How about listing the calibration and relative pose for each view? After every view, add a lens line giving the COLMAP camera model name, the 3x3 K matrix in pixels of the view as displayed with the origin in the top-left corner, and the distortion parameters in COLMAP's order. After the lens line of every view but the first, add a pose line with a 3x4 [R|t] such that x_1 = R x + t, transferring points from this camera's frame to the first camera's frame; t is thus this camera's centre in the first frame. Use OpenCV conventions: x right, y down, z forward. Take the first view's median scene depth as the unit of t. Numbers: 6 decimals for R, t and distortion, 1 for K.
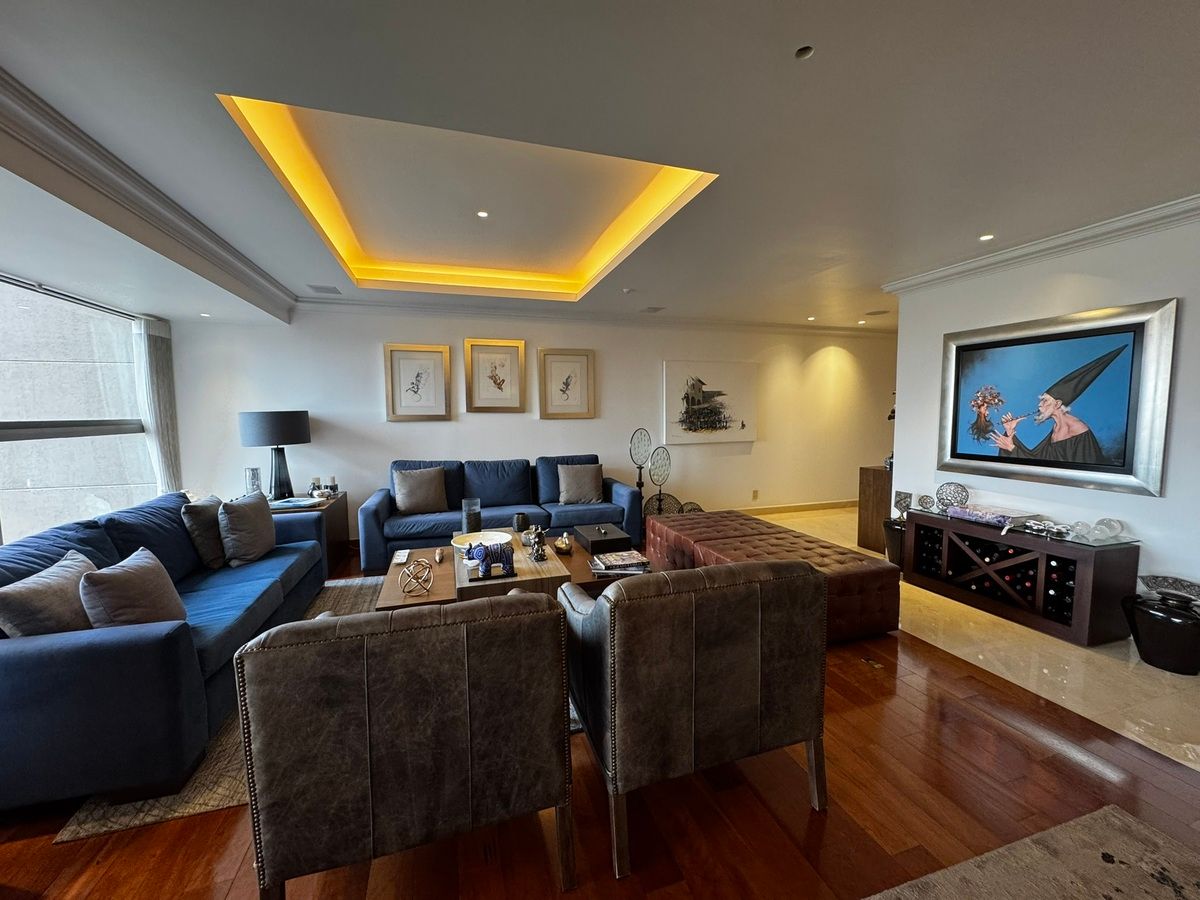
lens RADIAL K [[480.2, 0, 600.9], [0, 480.2, 454.2], [0, 0, 1]] dist [0.000037, -0.000608]
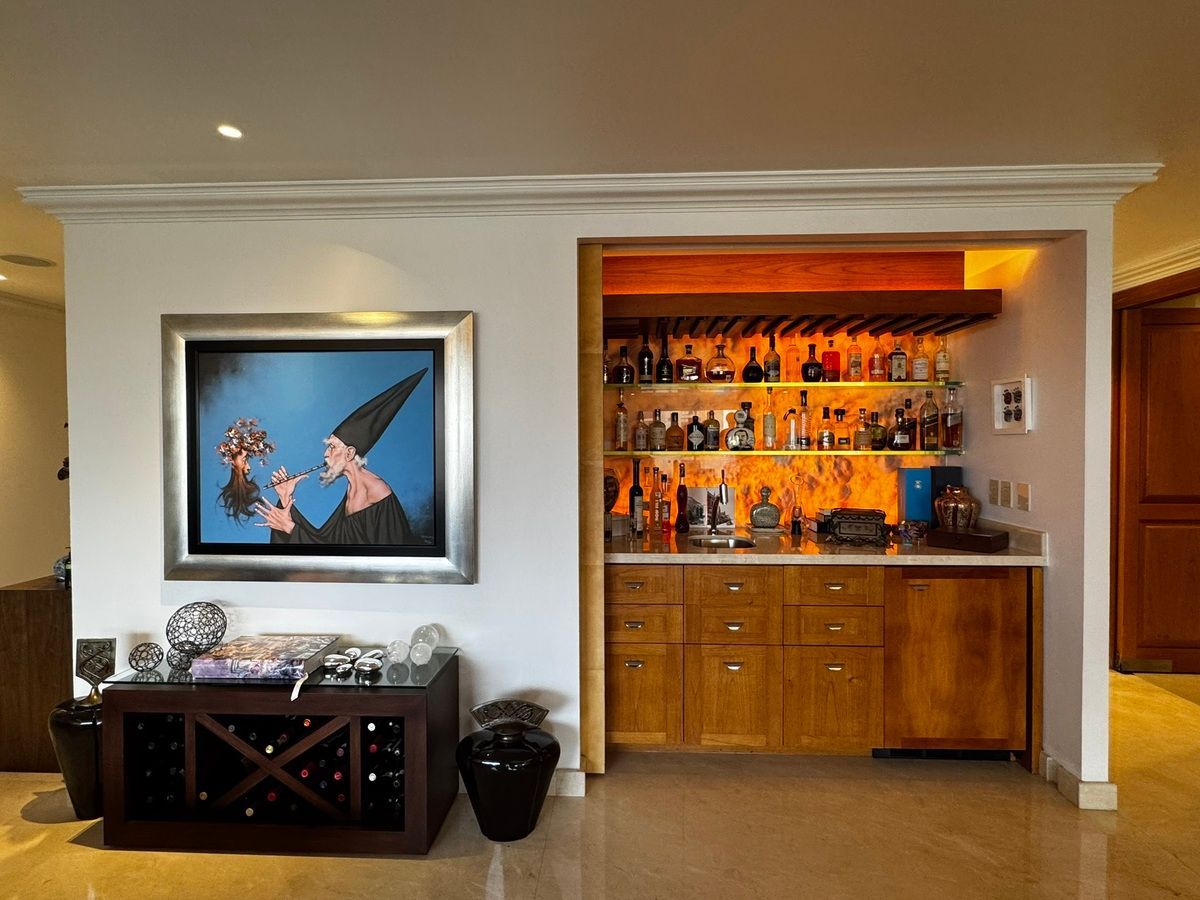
lens RADIAL K [[629.2, 0, 600.2], [0, 629.2, 449.6], [0, 0, 1]] dist [-0.001209, -0.000506]
pose [[0.350643, -0.004031, 0.936500, 0.288599], [0.080992, 0.996375, -0.026036, -0.058728], [-0.933000, 0.084978, 0.349699, 0.393347]]
